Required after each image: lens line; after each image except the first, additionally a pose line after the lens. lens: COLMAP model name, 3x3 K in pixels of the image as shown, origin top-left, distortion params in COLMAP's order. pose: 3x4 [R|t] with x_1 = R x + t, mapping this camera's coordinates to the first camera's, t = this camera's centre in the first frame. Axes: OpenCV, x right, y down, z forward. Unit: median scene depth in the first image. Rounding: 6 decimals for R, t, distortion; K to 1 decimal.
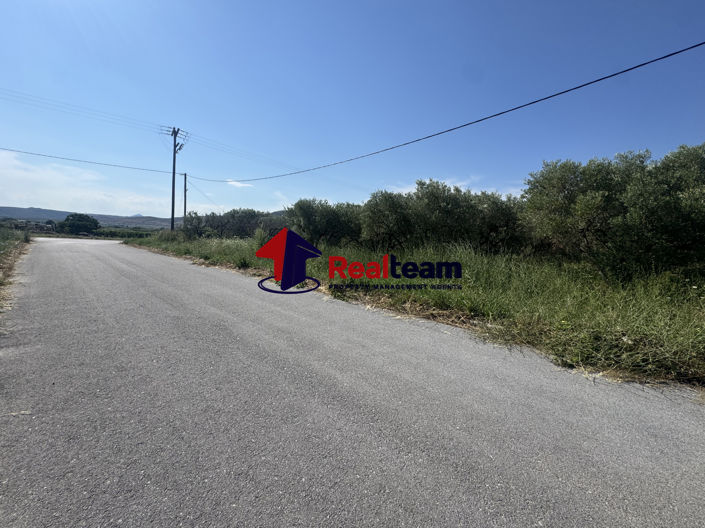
lens RADIAL K [[279.0, 0, 351.6], [0, 279.0, 262.9], [0, 0, 1]] dist [-0.003351, 0.000741]
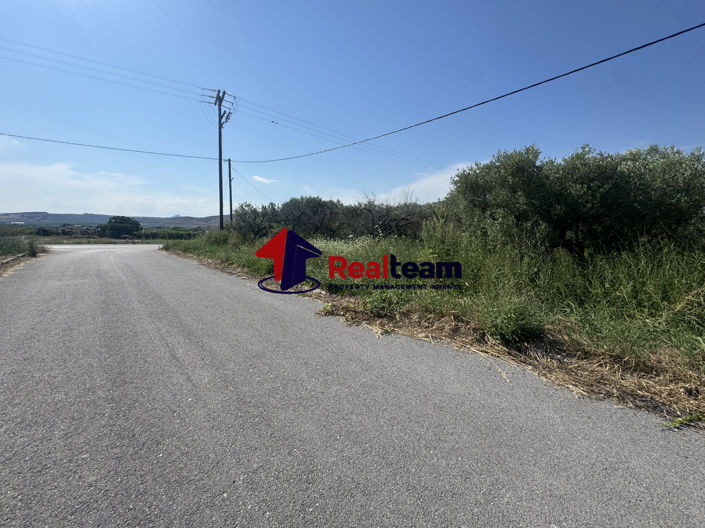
lens RADIAL K [[279.0, 0, 351.8], [0, 279.0, 264.1], [0, 0, 1]] dist [-0.003351, 0.000741]
pose [[0.994570, -0.028569, -0.100075, -0.147804], [0.031890, 0.998987, 0.031741, -0.023395], [0.099067, -0.034760, 0.994473, 0.185523]]
